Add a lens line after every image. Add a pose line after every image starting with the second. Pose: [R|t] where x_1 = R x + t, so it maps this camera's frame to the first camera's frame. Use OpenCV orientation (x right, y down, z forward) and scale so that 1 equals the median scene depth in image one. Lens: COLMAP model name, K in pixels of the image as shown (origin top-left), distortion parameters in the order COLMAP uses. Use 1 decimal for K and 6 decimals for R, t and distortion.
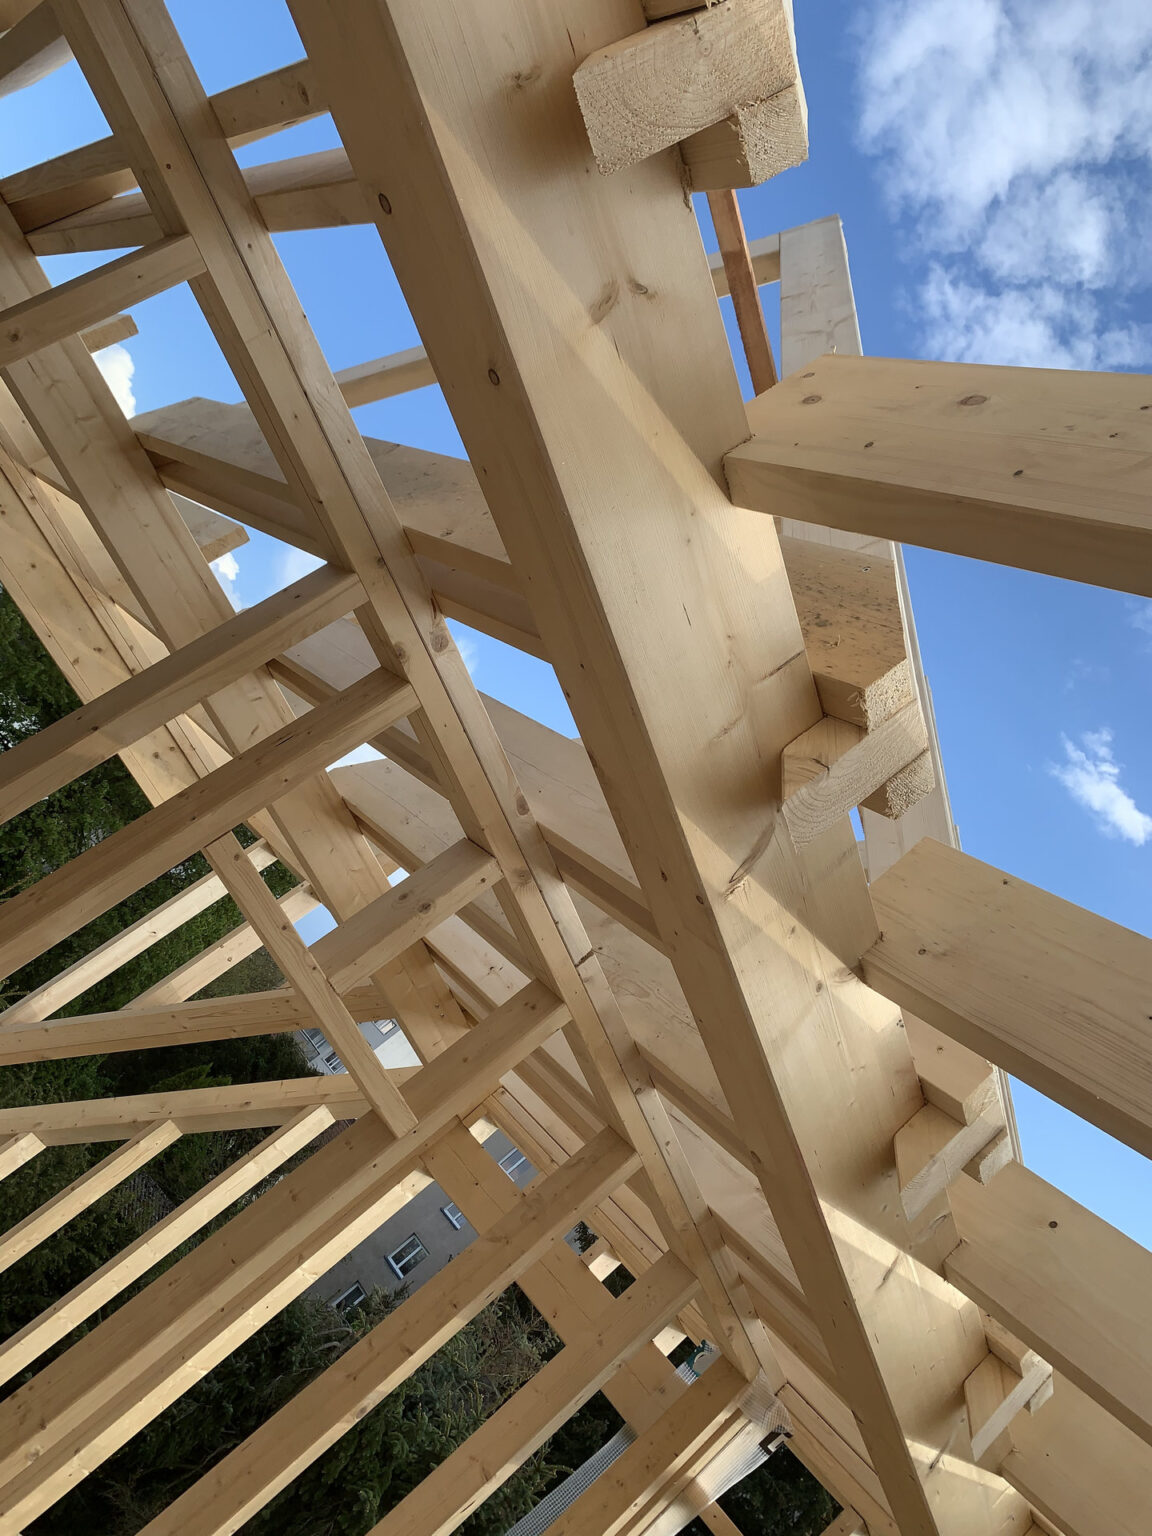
lens RADIAL K [[1152.3, 0, 571.9], [0, 1152.3, 754.7], [0, 0, 1]] dist [-0.007287, -0.040544]
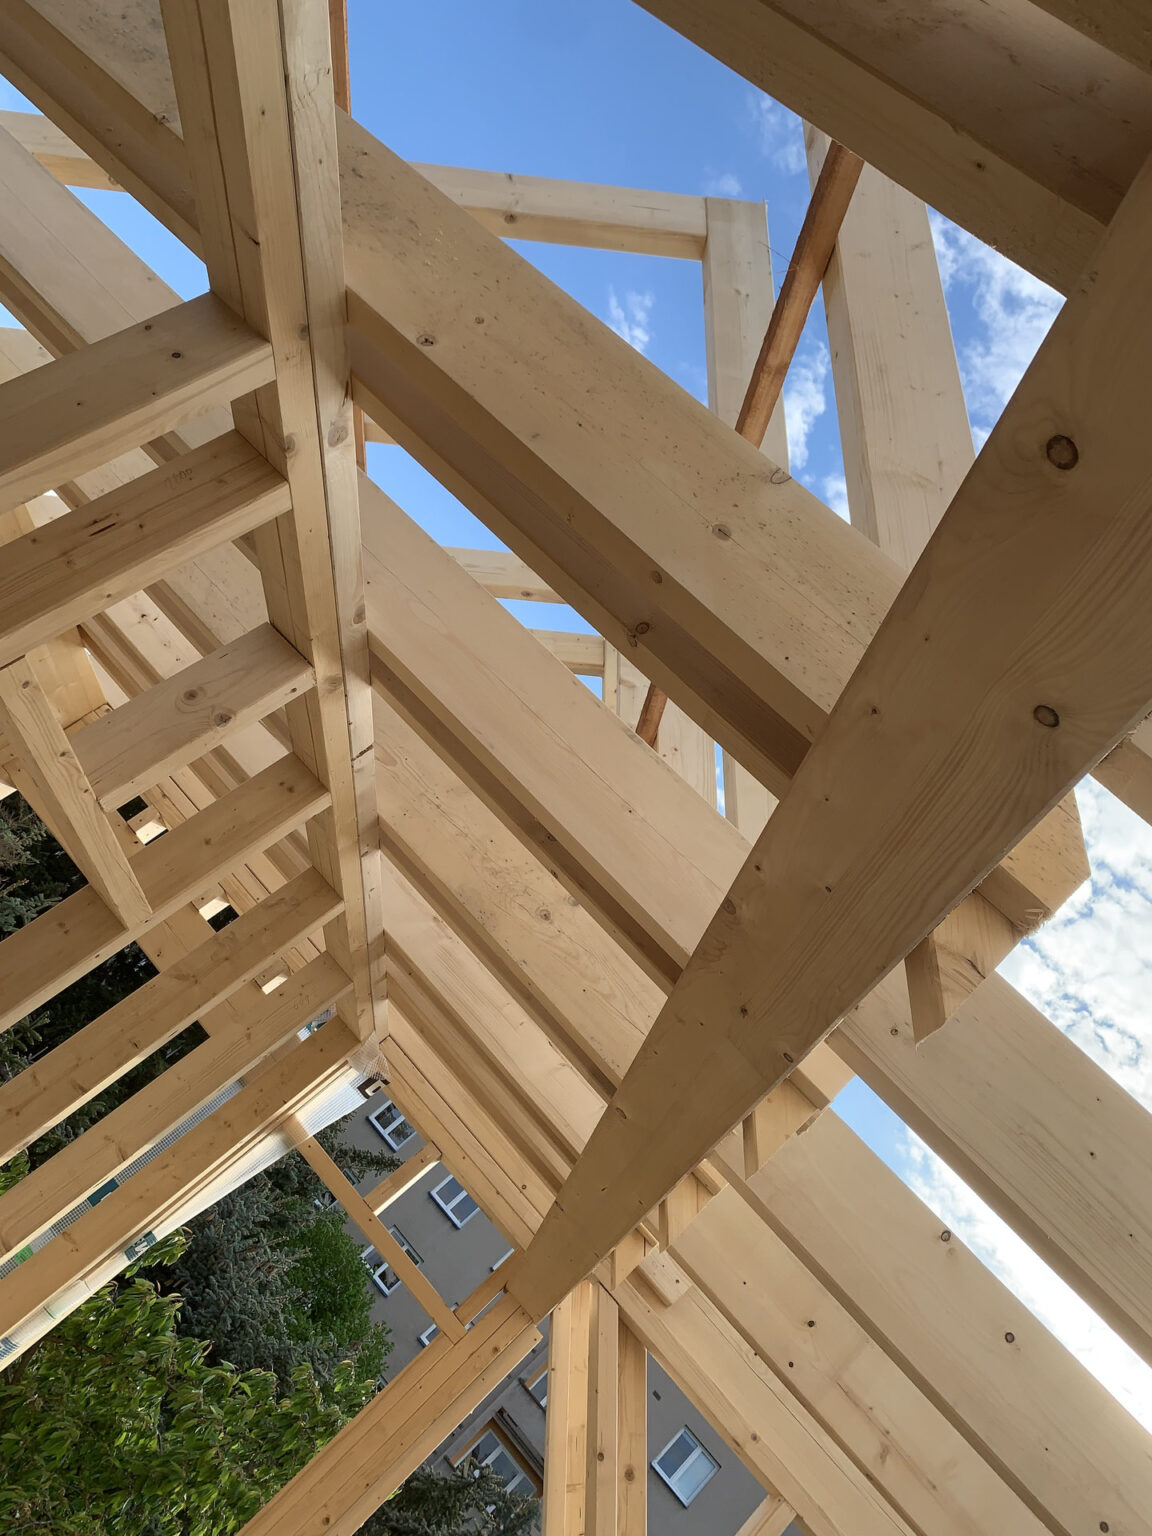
lens RADIAL K [[1152.3, 0, 572.3], [0, 1152.3, 770.8], [0, 0, 1]] dist [-0.007287, -0.040544]
pose [[0.896357, 0.107587, 0.430081, -0.205681], [-0.278613, 0.891302, 0.357708, -0.158805], [-0.344848, -0.440460, 0.828900, 0.181792]]
